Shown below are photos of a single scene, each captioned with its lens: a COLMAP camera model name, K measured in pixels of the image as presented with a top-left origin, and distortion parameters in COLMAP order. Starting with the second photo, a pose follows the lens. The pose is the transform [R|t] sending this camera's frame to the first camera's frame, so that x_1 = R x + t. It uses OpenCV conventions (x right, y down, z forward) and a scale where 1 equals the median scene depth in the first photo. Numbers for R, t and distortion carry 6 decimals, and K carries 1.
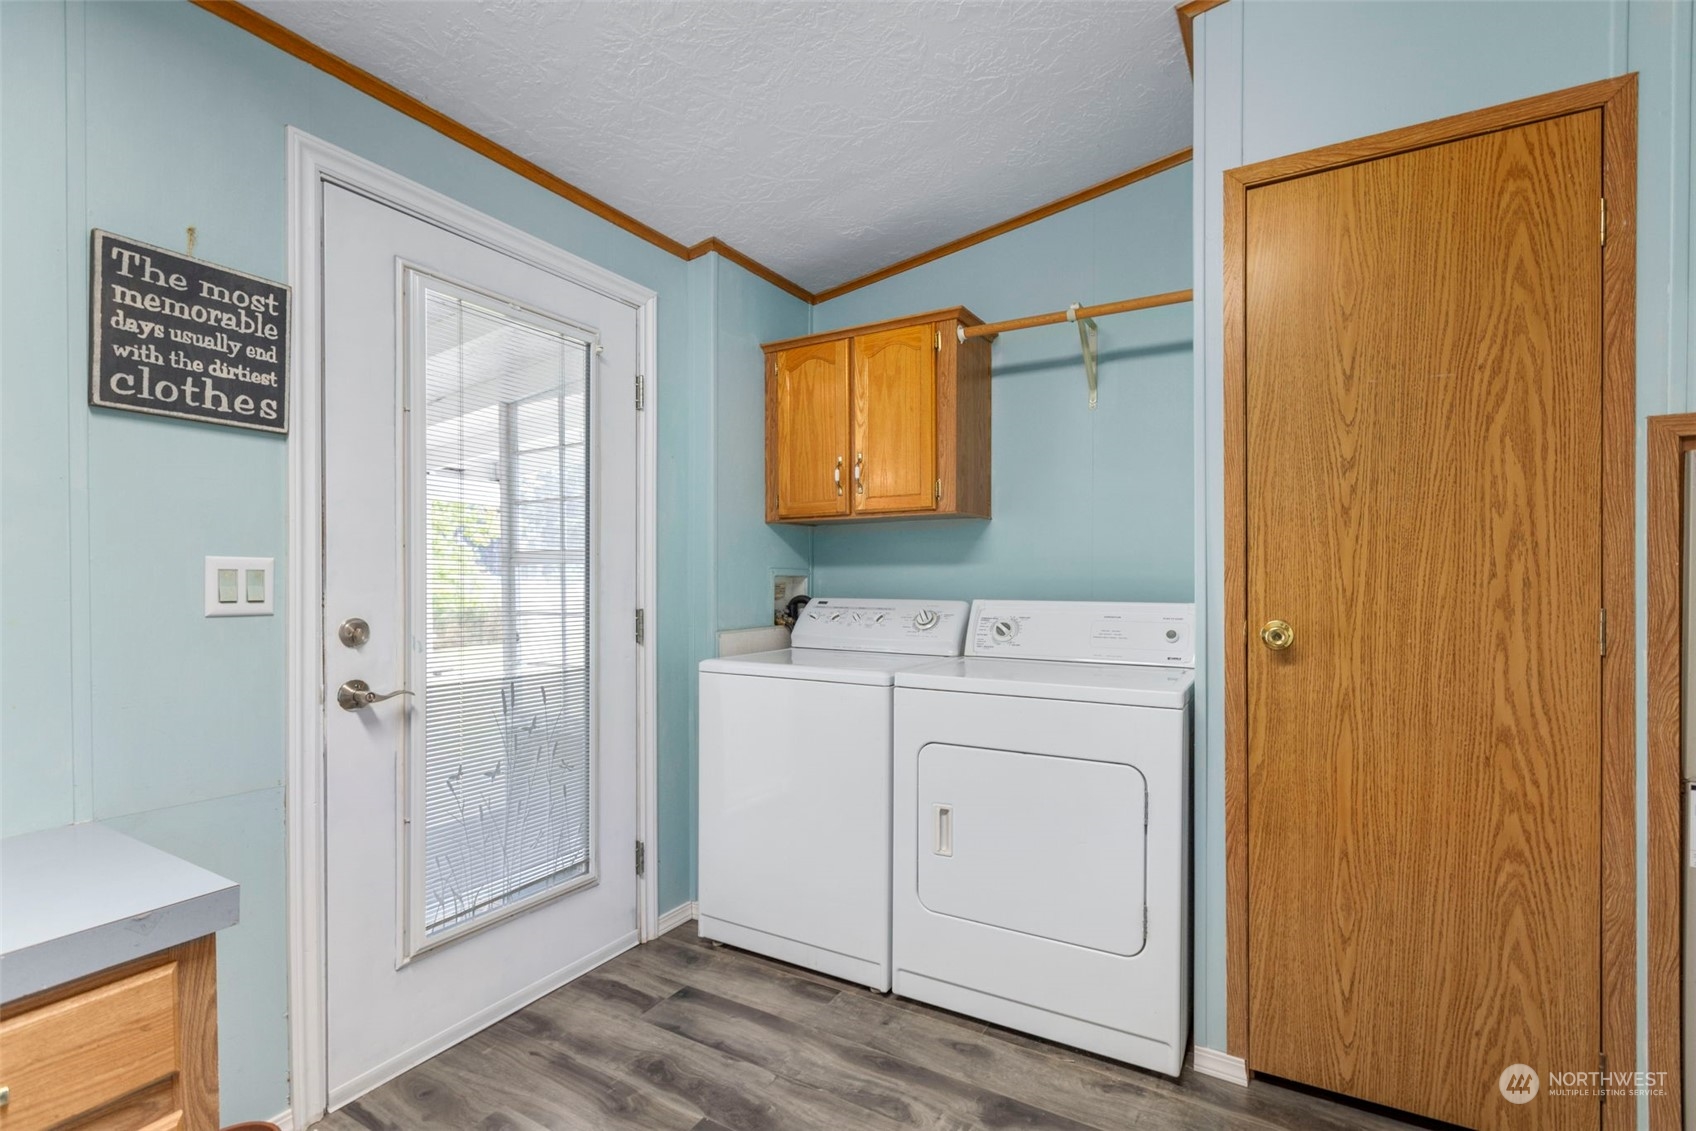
lens RADIAL K [[792.4, 0, 839.0], [0, 792.4, 583.6], [0, 0, 1]] dist [-0.000103, -0.000837]
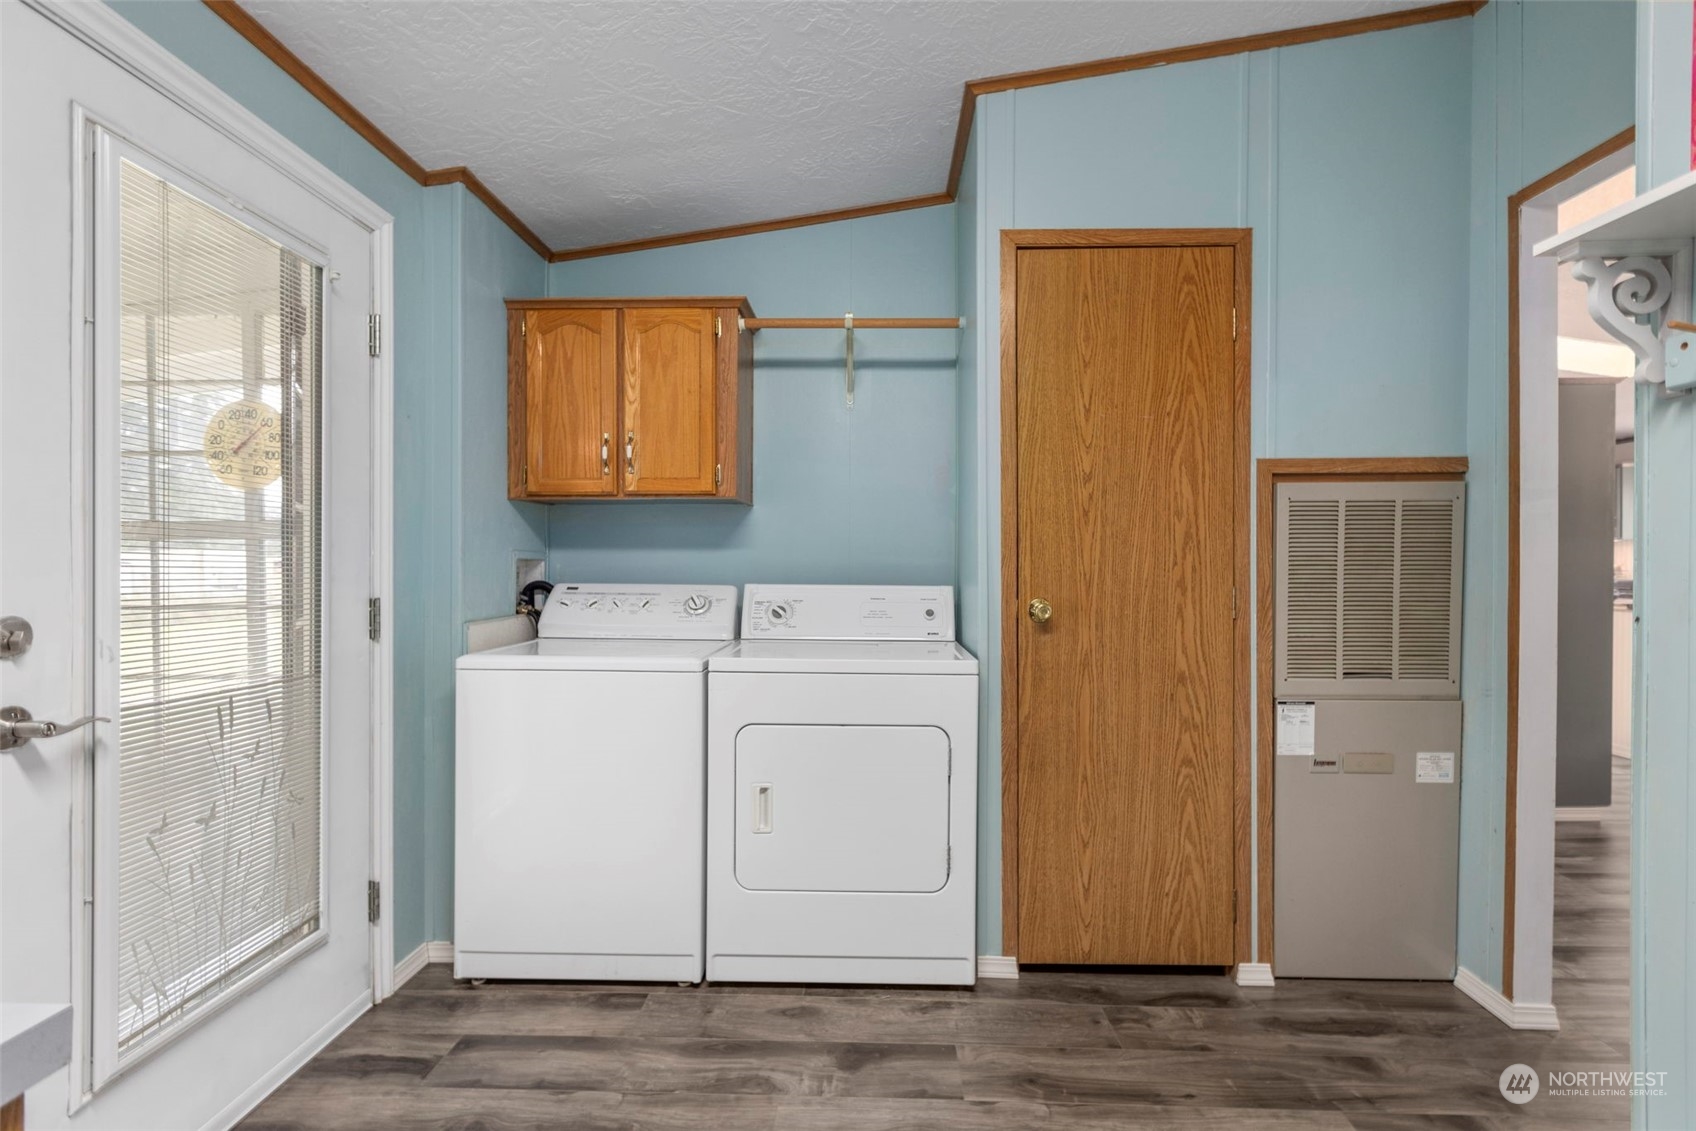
lens RADIAL K [[801.3, 0, 858.9], [0, 801.3, 566.1], [0, 0, 1]] dist [-0.000146, -0.000041]
pose [[0.870392, 0.004205, 0.492342, -0.345083], [-0.002732, 0.999989, -0.003711, 0.000687], [-0.492352, 0.001885, 0.870394, 0.042483]]
